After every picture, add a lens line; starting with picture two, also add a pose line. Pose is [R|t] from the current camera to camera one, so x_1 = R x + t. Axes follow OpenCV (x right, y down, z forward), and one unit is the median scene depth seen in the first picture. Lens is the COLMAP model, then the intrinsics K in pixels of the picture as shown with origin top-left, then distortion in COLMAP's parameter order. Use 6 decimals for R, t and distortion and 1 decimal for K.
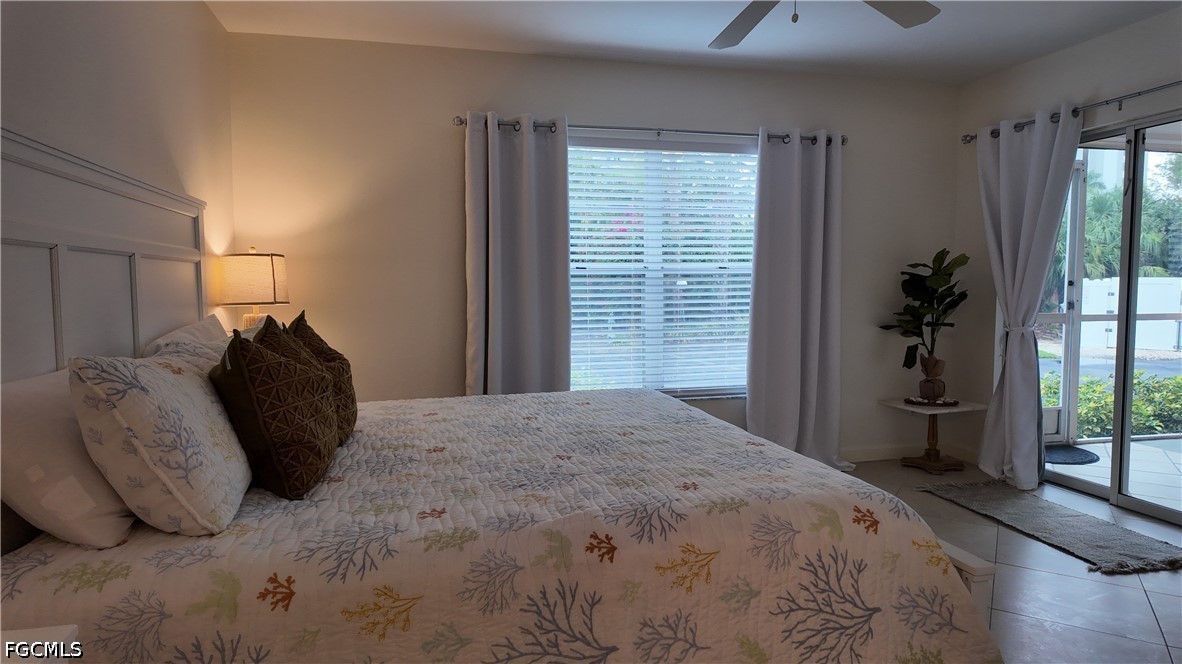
lens RADIAL K [[694.7, 0, 591.0], [0, 694.7, 332.0], [0, 0, 1]] dist [0.117643, -0.138575]
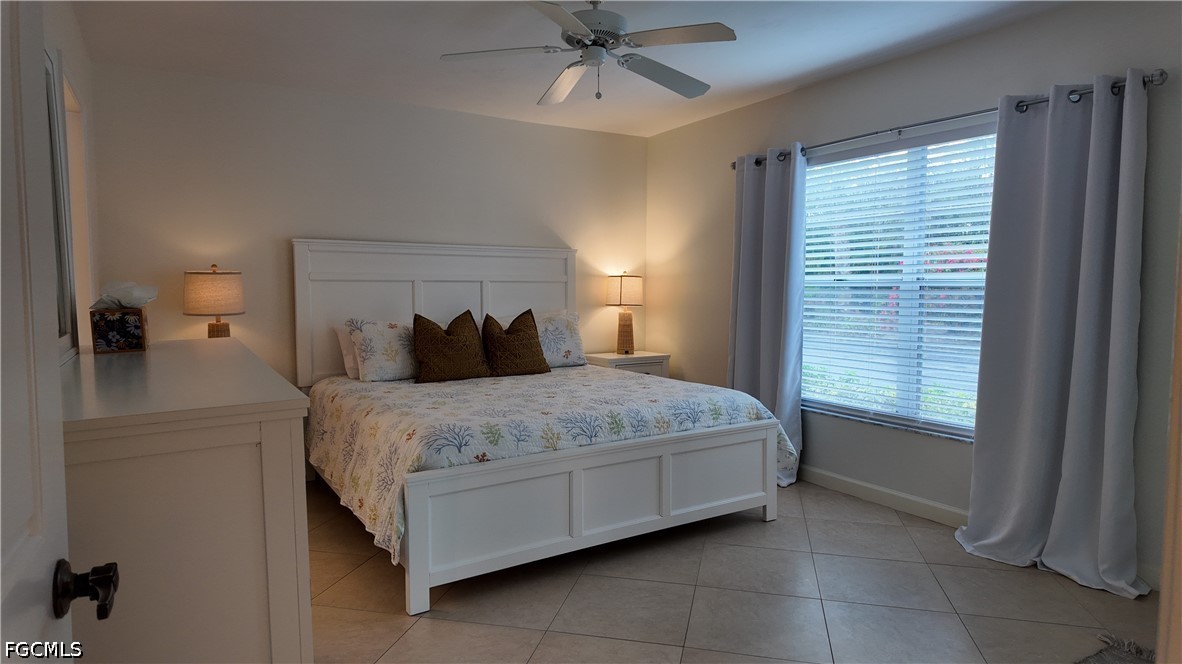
lens RADIAL K [[687.9, 0, 591.0], [0, 687.9, 332.0], [0, 0, 1]] dist [0.071624, -0.061782]
pose [[0.343882, 0.063401, -0.936870, 0.825804], [-0.074721, 0.996402, 0.040003, -0.030895], [0.936035, 0.056247, 0.347382, 0.321021]]
